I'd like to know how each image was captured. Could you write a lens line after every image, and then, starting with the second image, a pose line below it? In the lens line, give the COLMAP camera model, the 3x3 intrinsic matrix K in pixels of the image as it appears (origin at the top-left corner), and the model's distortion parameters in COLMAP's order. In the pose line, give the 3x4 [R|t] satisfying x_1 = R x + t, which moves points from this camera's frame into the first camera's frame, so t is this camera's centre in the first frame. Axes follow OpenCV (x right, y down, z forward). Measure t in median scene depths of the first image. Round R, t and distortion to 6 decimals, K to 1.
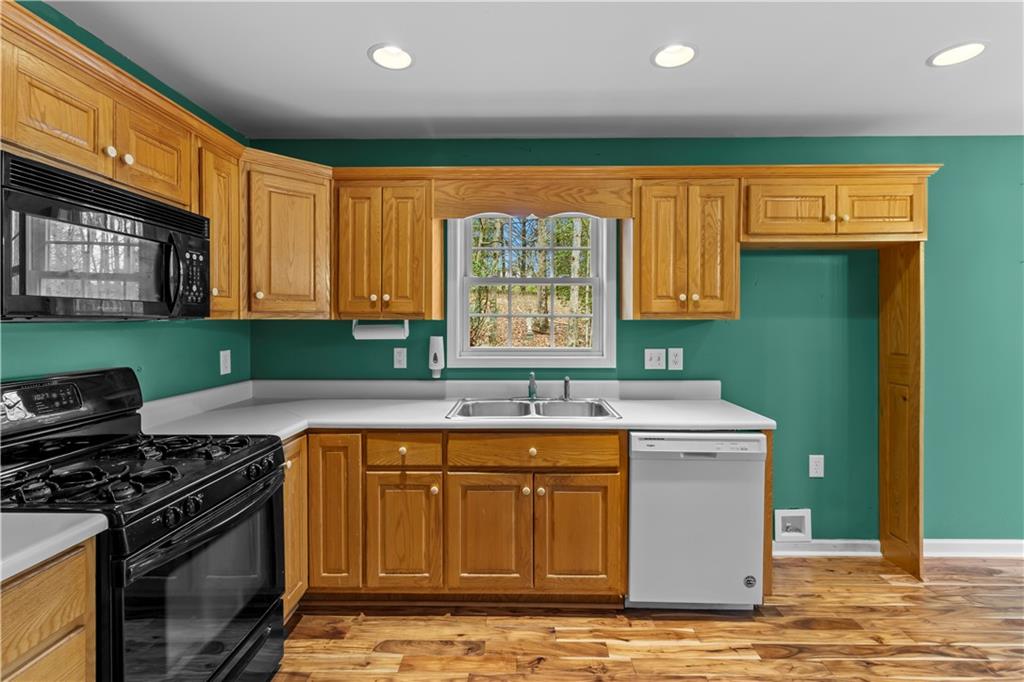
lens RADIAL K [[470.8, 0, 515.0], [0, 470.8, 322.9], [0, 0, 1]] dist [0.001189, 0.000011]
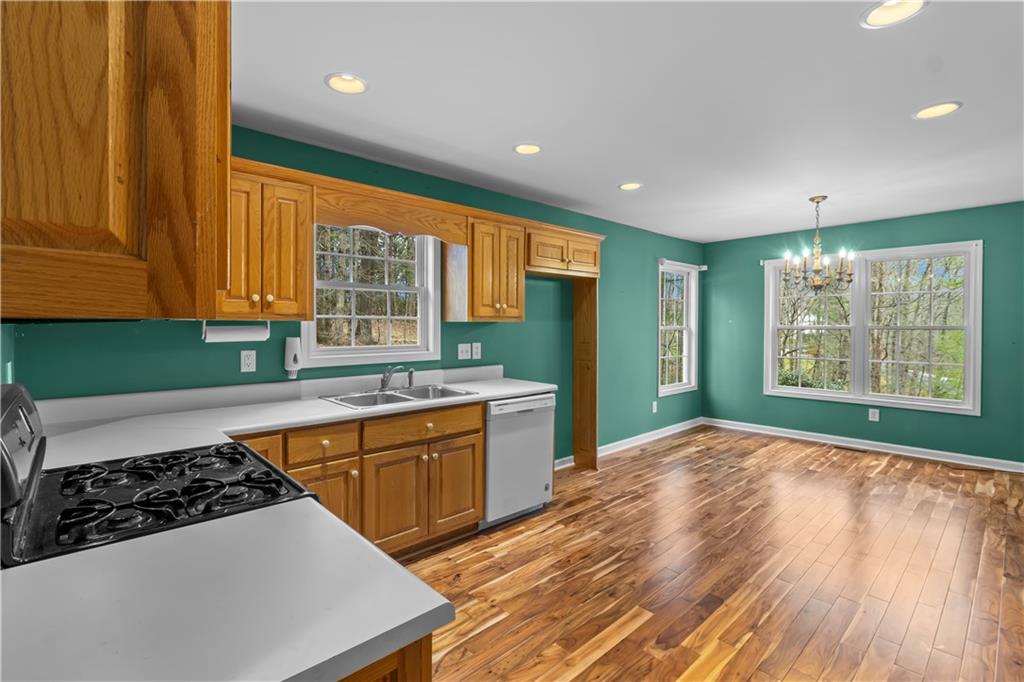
lens RADIAL K [[470.6, 0, 514.7], [0, 470.6, 326.9], [0, 0, 1]] dist [0.000055, 0.000000]
pose [[0.723039, -0.003096, 0.690800, -0.581566], [-0.000867, 0.999985, 0.005388, 0.000458], [-0.690807, -0.004495, 0.723025, -0.058964]]
